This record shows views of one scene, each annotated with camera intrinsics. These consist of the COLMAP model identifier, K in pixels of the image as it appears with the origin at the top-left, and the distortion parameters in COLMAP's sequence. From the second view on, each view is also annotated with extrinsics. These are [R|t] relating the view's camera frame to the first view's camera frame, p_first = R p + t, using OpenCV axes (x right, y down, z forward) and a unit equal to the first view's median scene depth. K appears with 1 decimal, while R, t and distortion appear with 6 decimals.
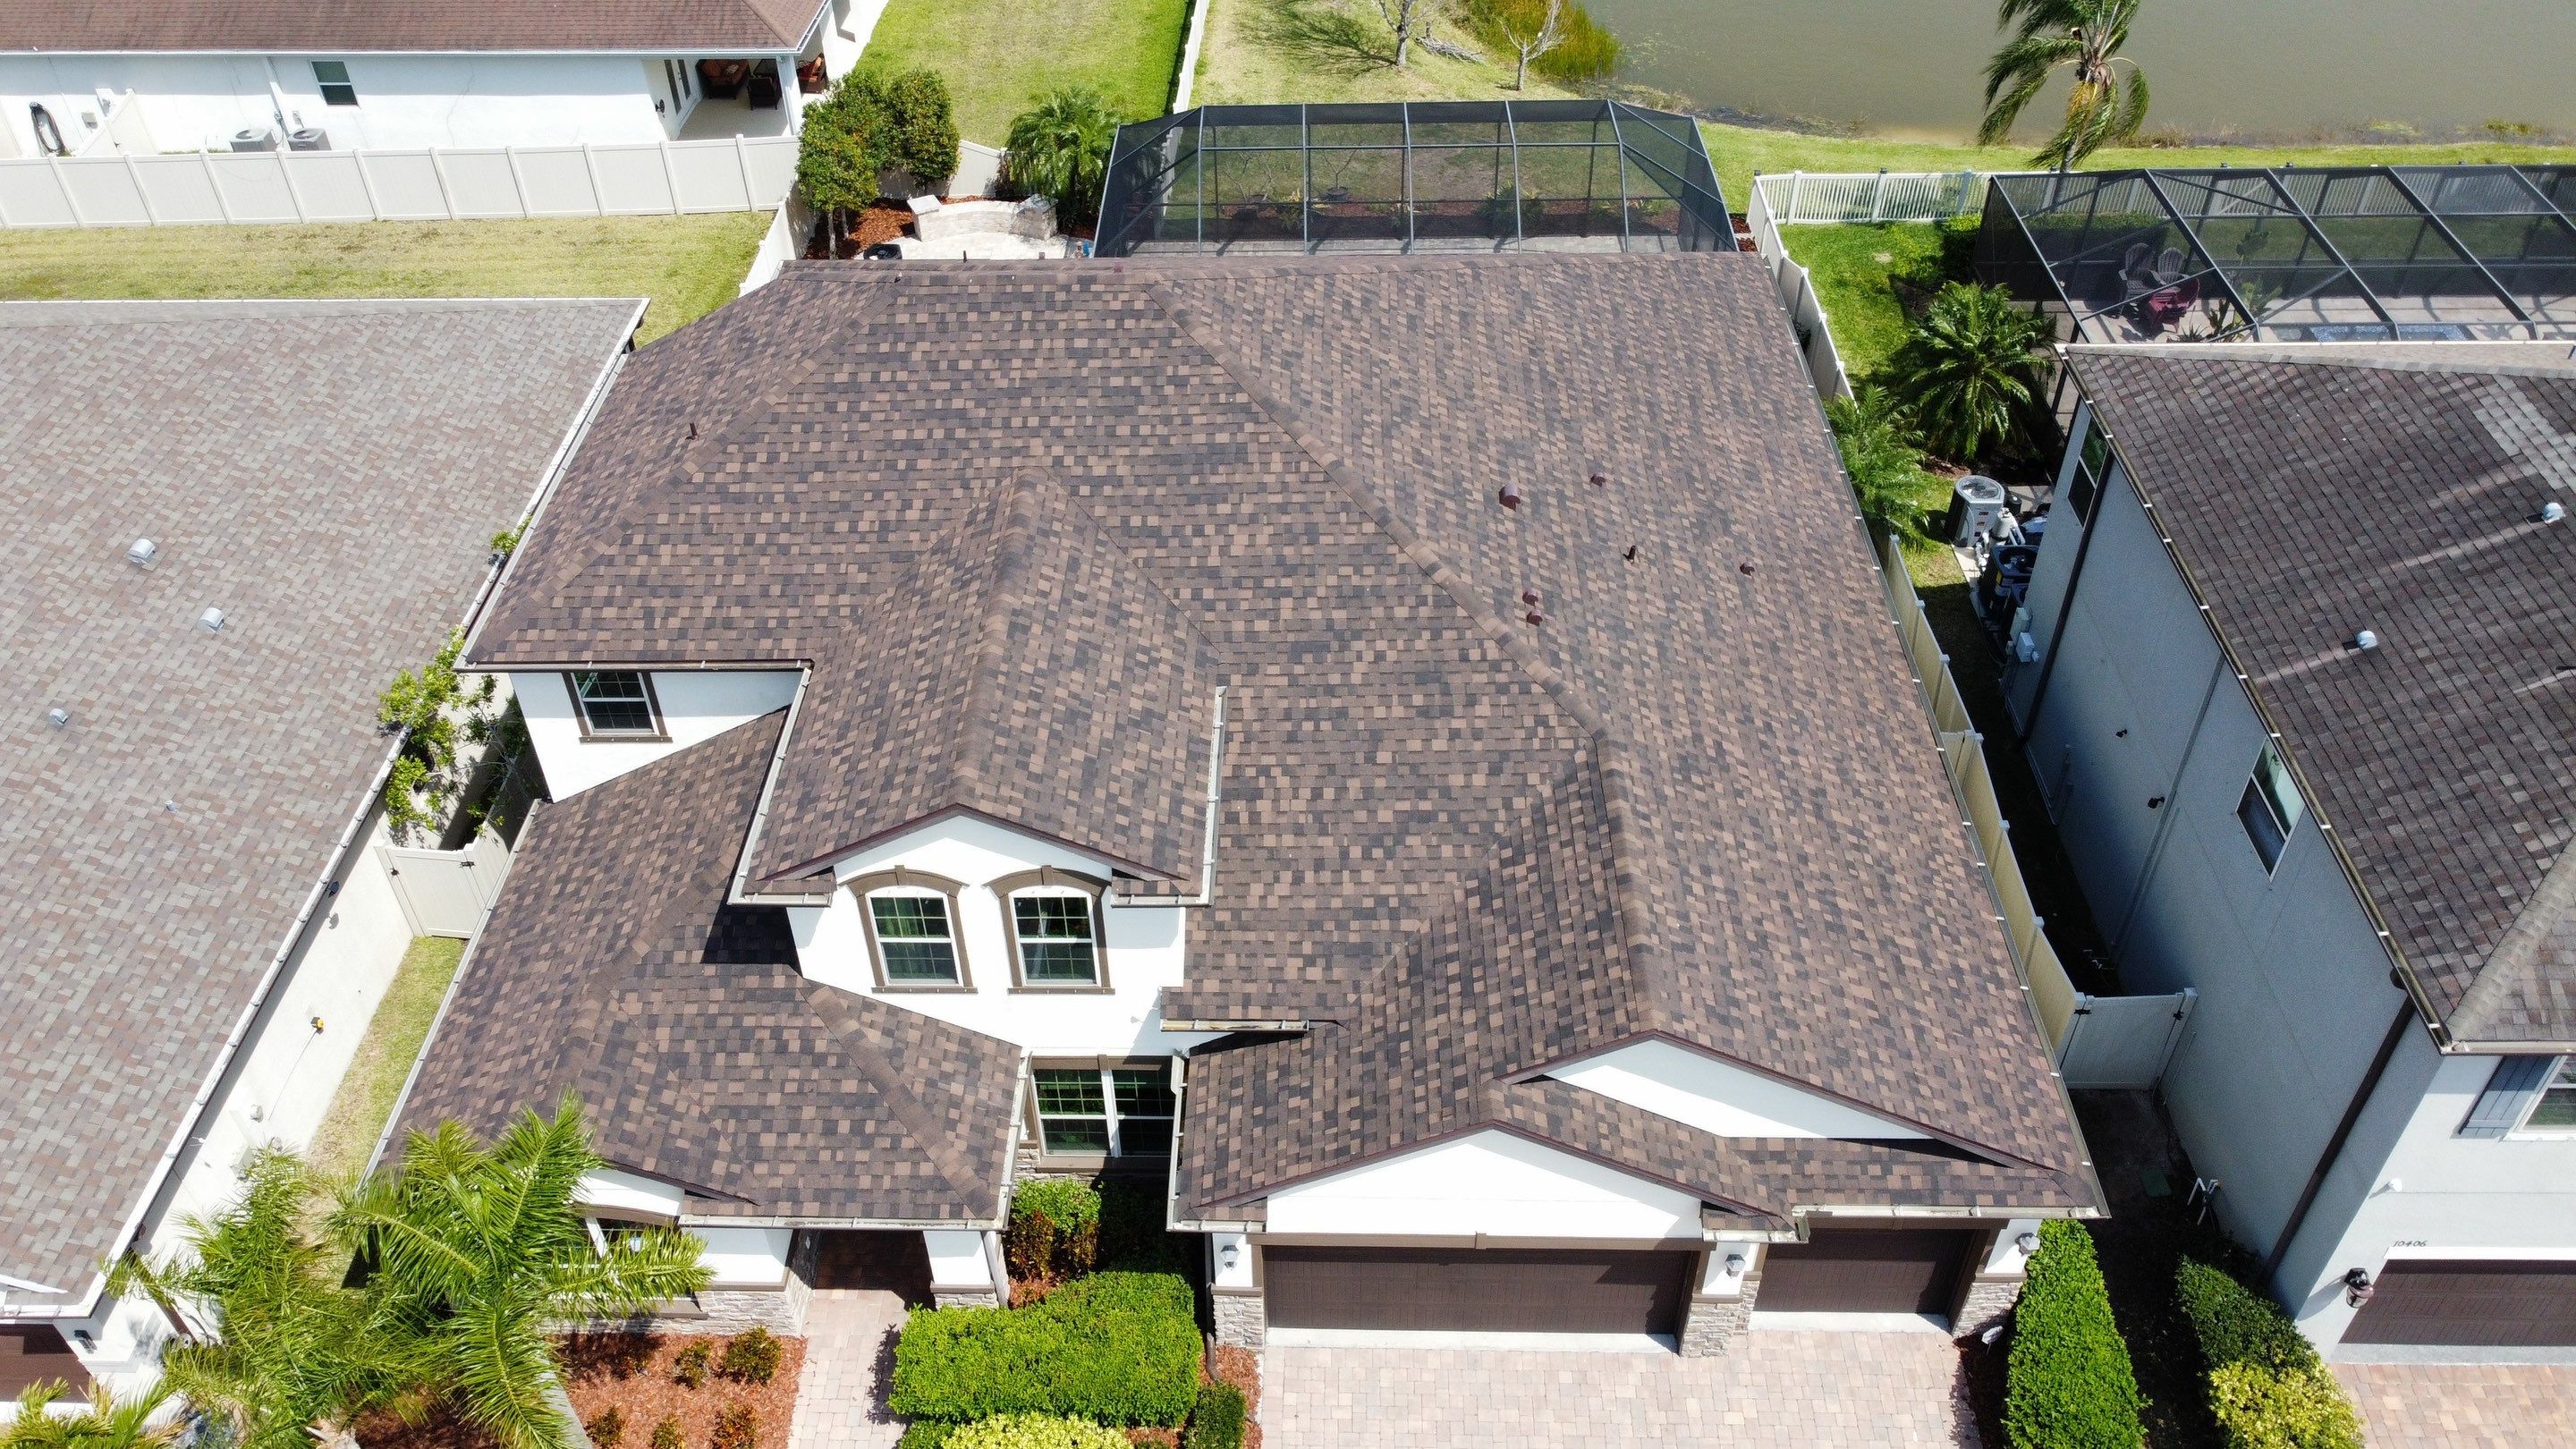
lens RADIAL K [[1953.0, 0, 1237.6], [0, 1953.0, 666.4], [0, 0, 1]] dist [-0.001677, 0.003784]
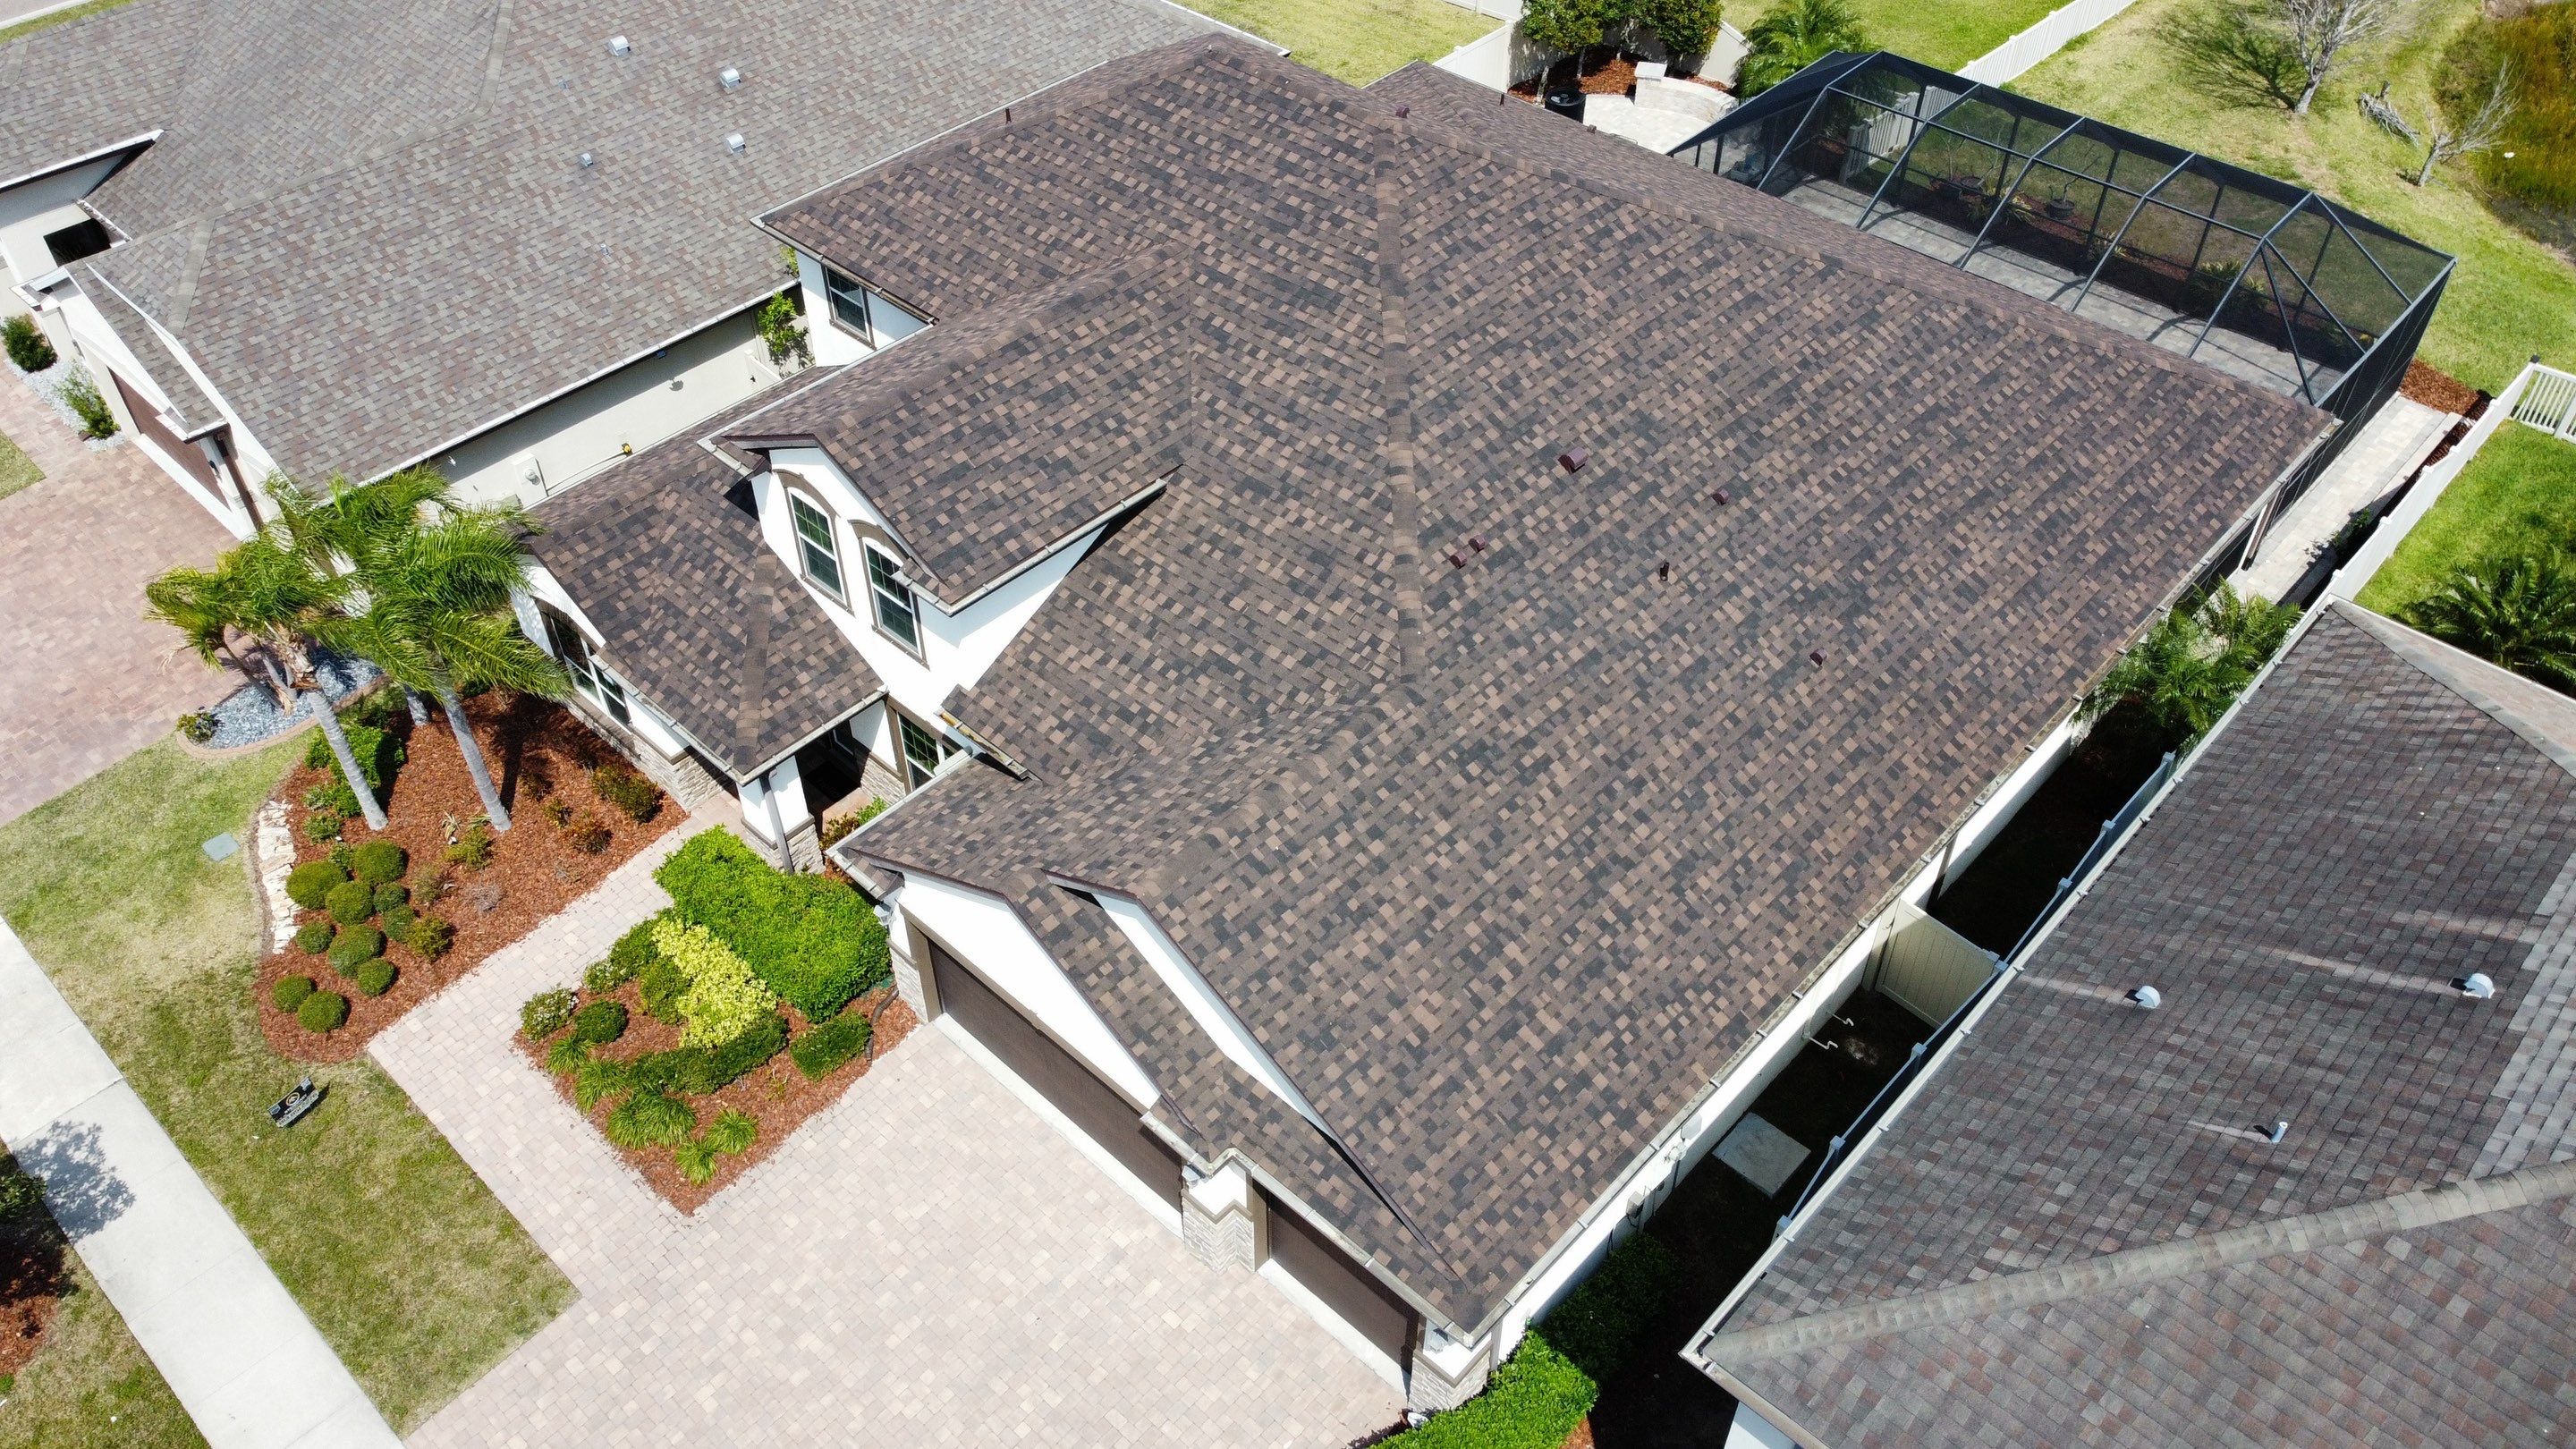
lens RADIAL K [[1947.5, 0, 1247.2], [0, 1947.5, 668.8], [0, 0, 1]] dist [0.007008, -0.006392]
pose [[0.745963, 0.460371, -0.481247, 0.597396], [-0.429115, 0.884863, 0.181323, -0.113535], [0.509313, 0.071250, 0.857627, 0.117570]]
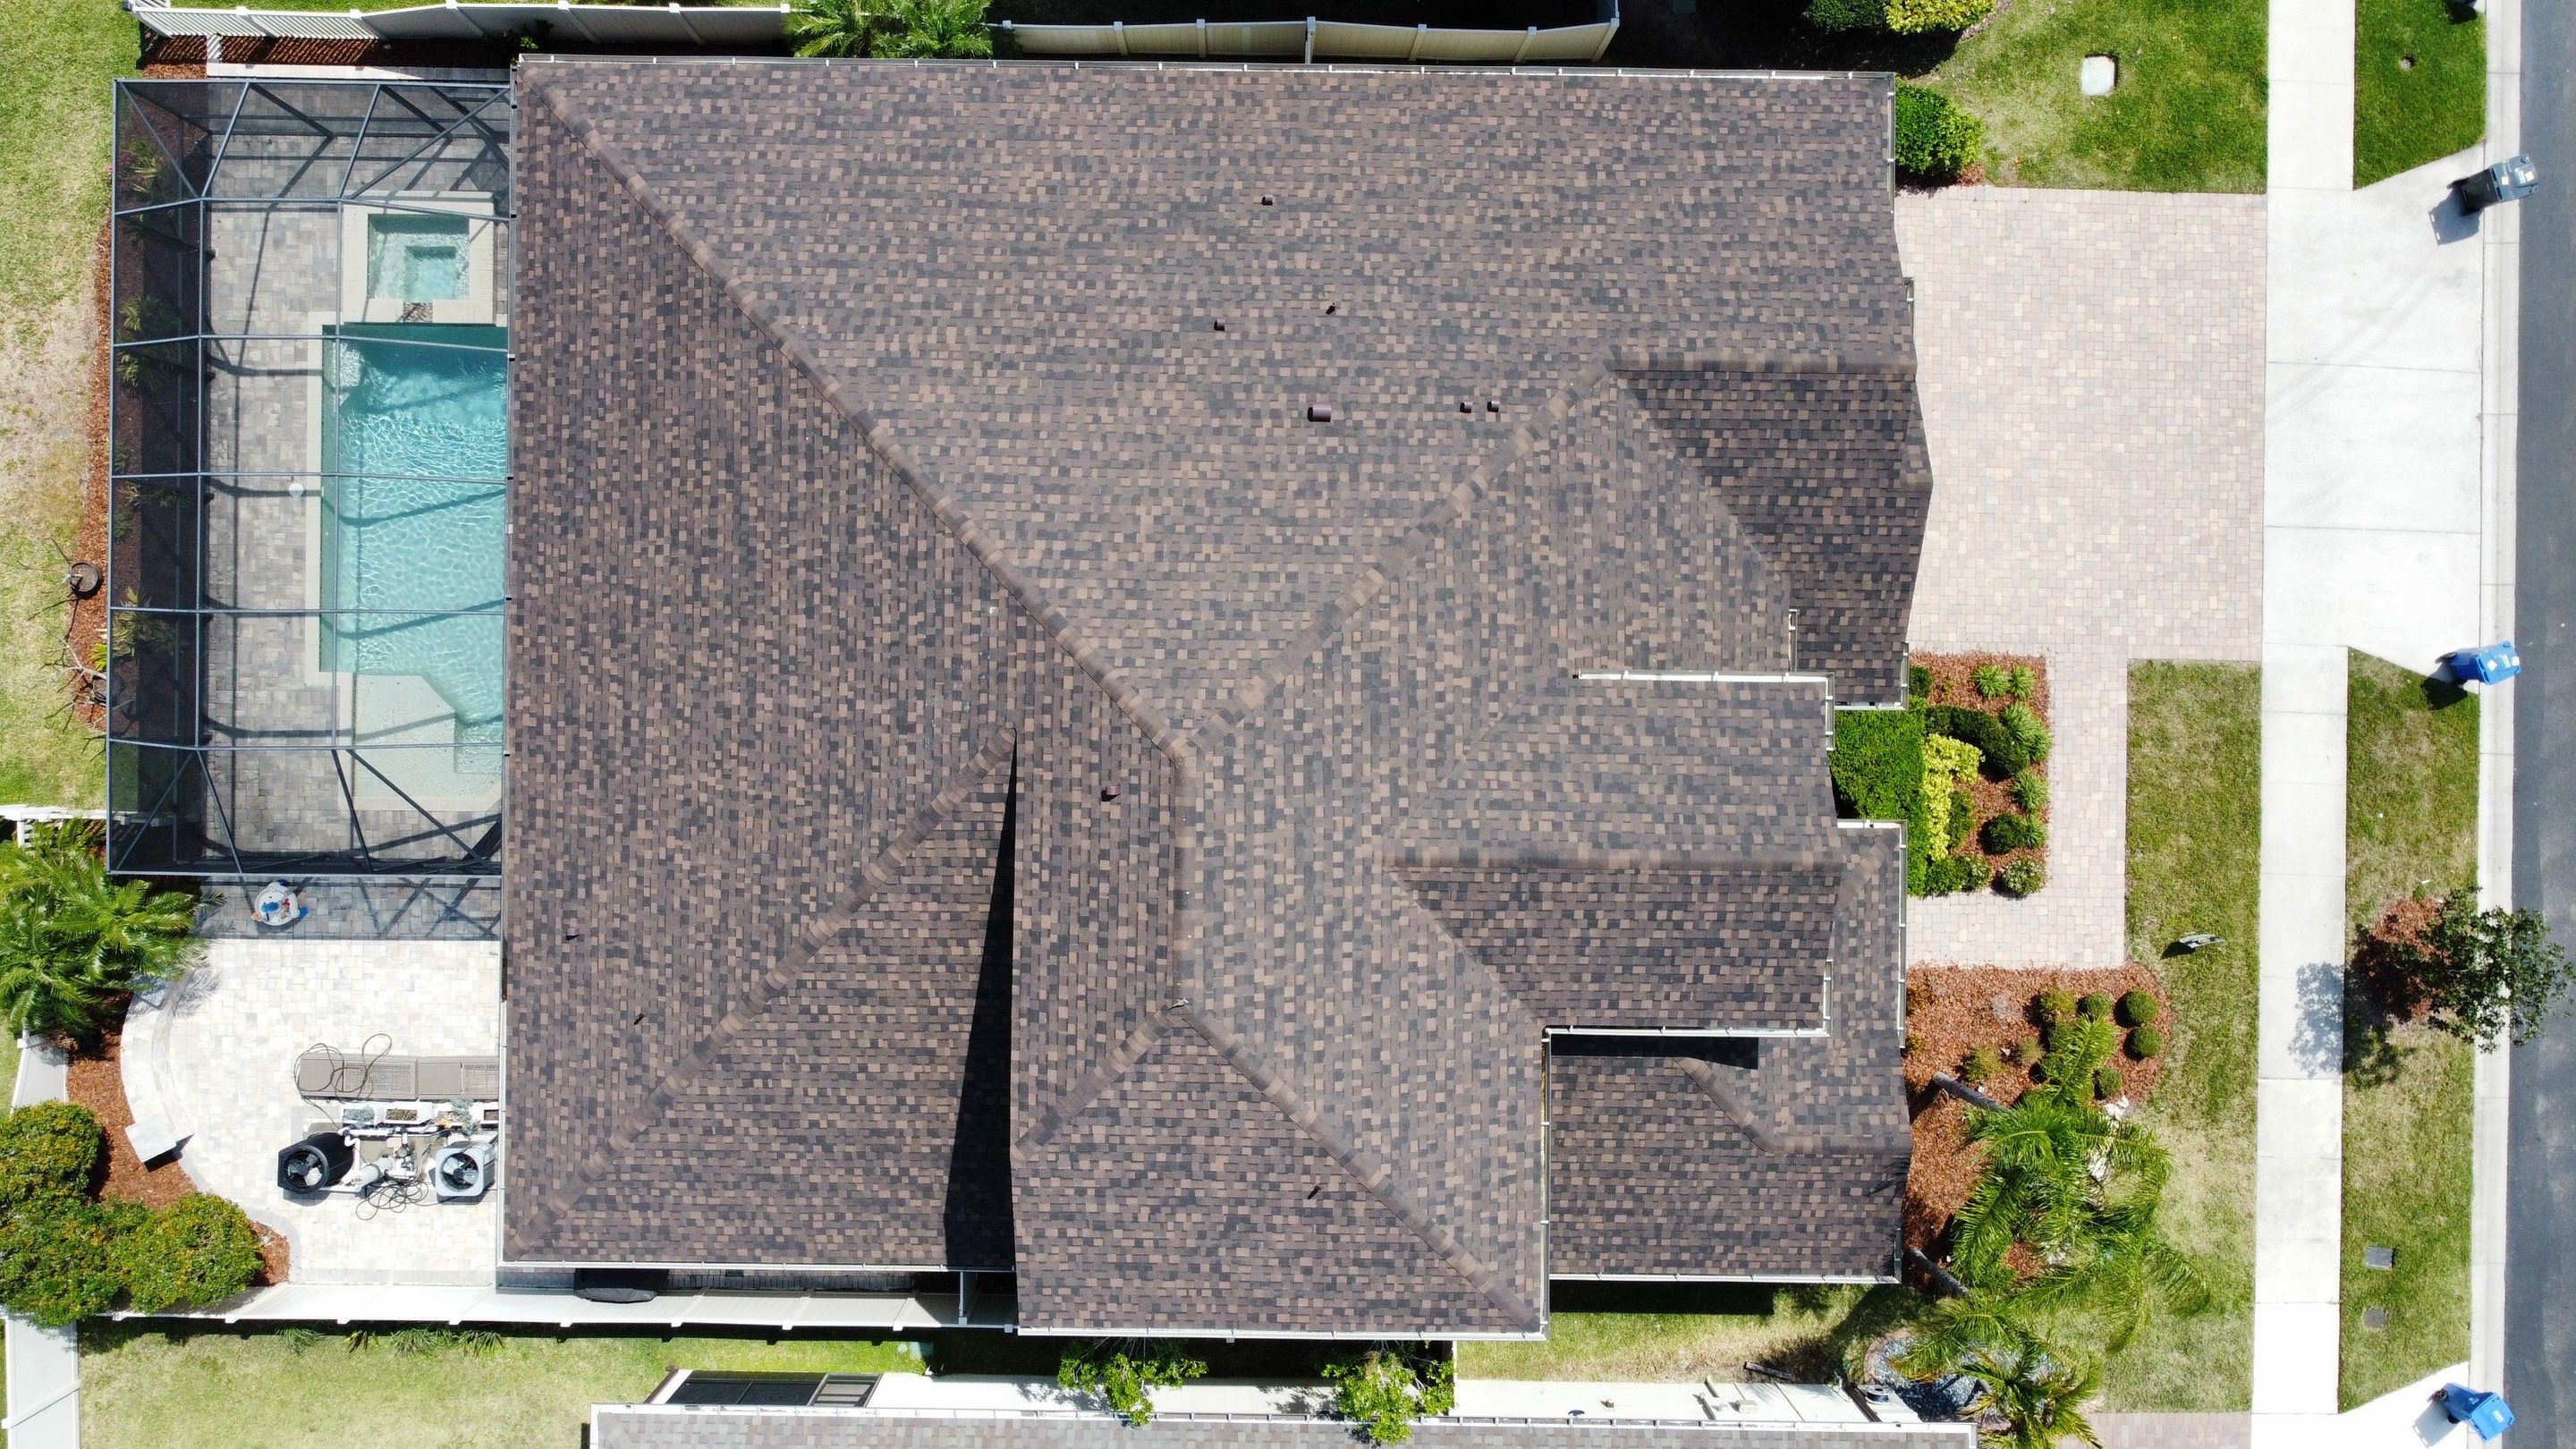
lens RADIAL K [[1984.1, 0, 1254.0], [0, 1984.1, 716.0], [0, 0, 1]] dist [0.002148, -0.000207]
pose [[-0.024841, -0.999377, 0.025068, -0.059955], [0.633547, 0.003660, 0.773696, -1.070578], [-0.773306, 0.035101, 0.633061, 0.395033]]
